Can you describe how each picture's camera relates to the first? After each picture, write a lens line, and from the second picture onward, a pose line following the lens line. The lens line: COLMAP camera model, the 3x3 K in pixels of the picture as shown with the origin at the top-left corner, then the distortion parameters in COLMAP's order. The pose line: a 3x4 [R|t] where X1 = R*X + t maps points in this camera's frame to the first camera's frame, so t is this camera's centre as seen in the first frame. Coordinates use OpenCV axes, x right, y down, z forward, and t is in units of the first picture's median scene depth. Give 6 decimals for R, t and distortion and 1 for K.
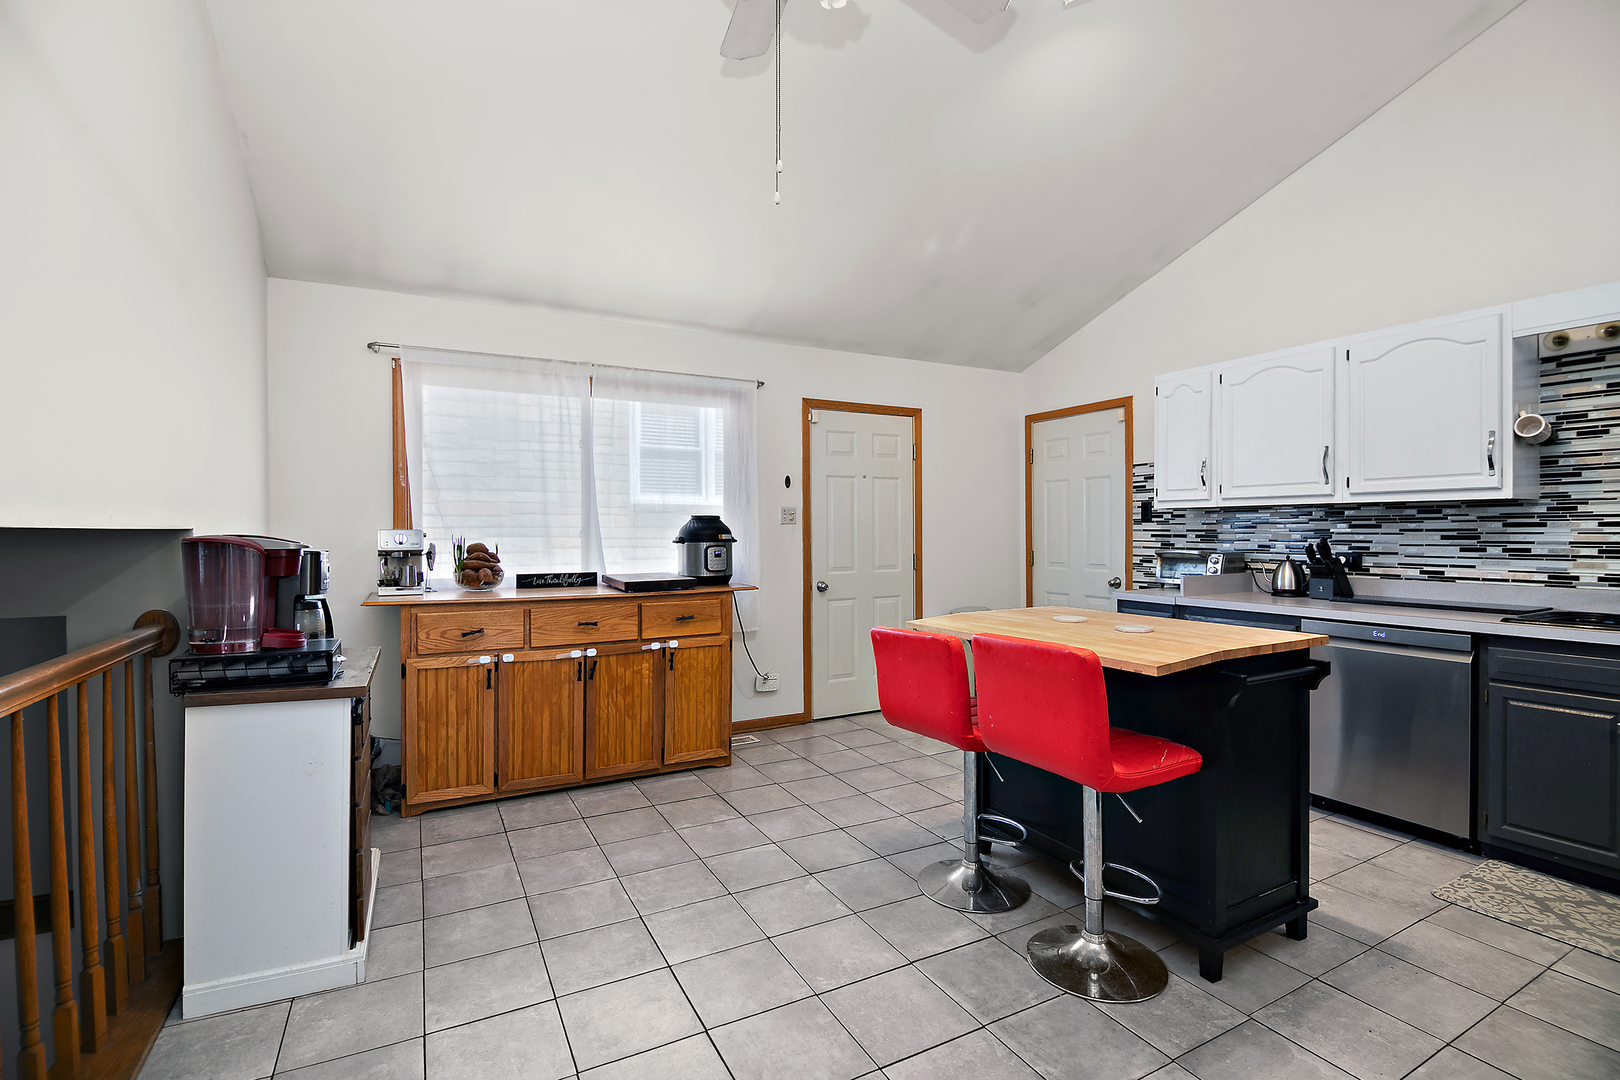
lens RADIAL K [[730.6, 0, 812.1], [0, 730.6, 536.9], [0, 0, 1]] dist [-0.000717, -0.000109]
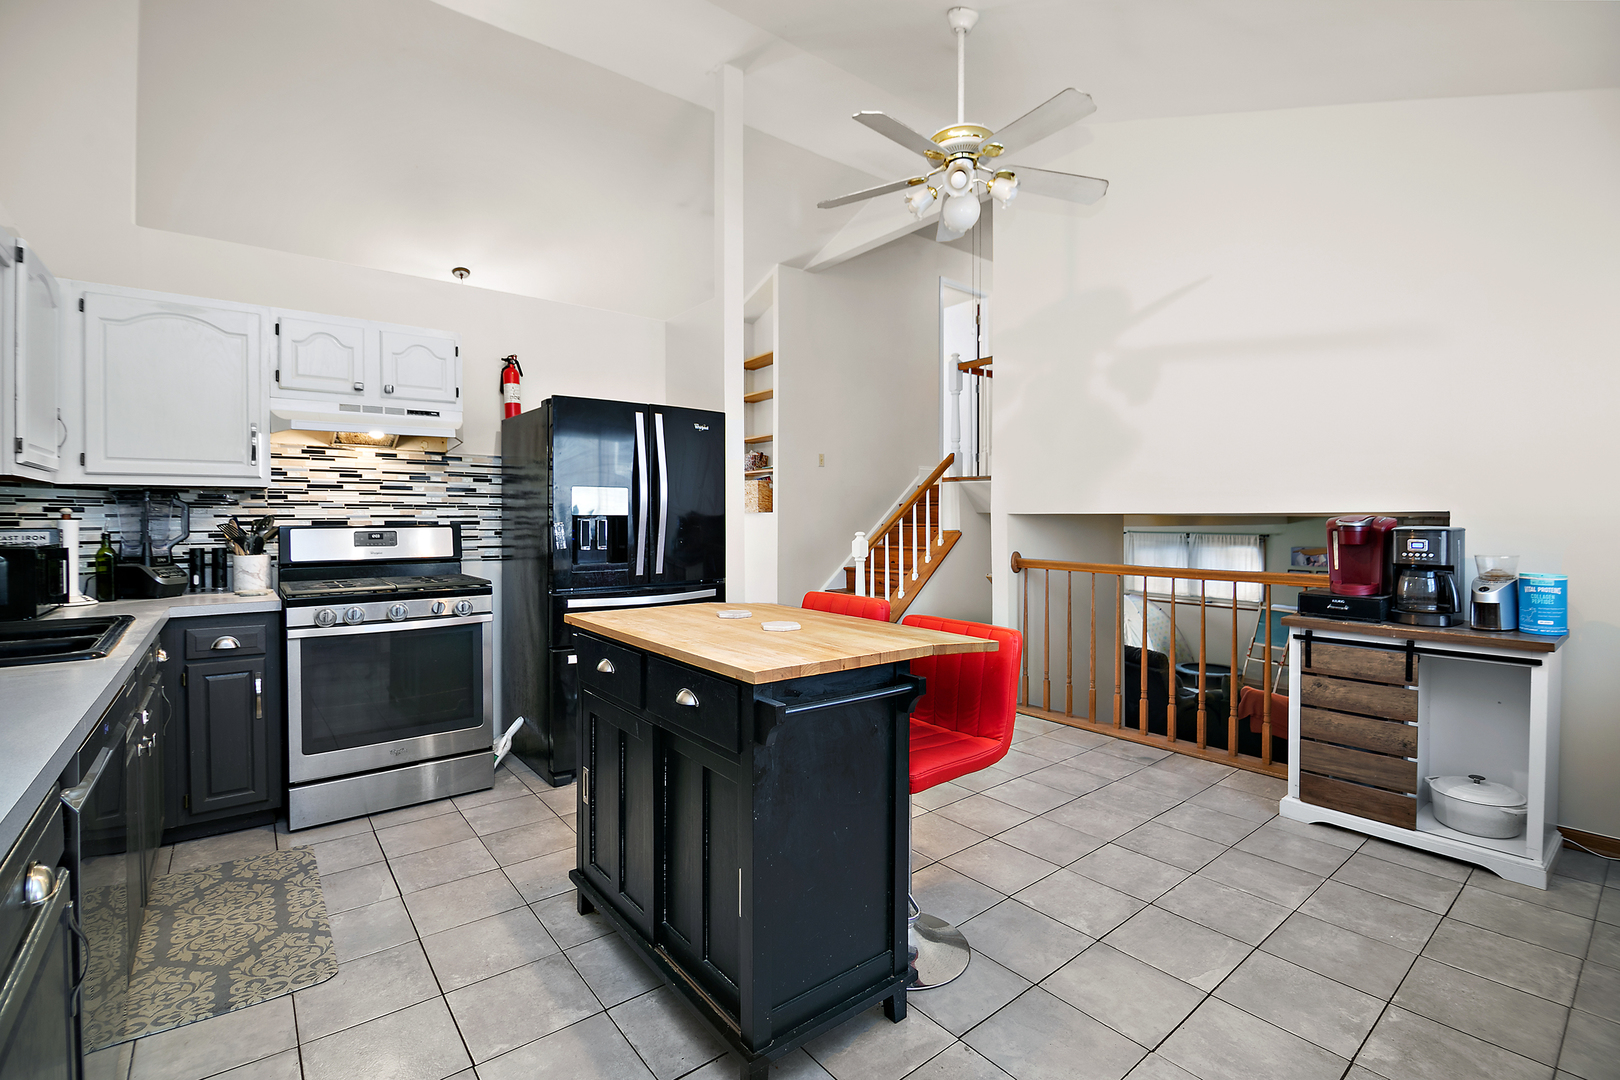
lens RADIAL K [[730.6, 0, 808.6], [0, 730.6, 531.4], [0, 0, 1]] dist [-0.000717, -0.000109]
pose [[-0.982569, 0.005582, -0.185815, 0.510902], [-0.000500, 0.999466, 0.032665, -0.012961], [0.185898, 0.032189, -0.982042, 1.917593]]
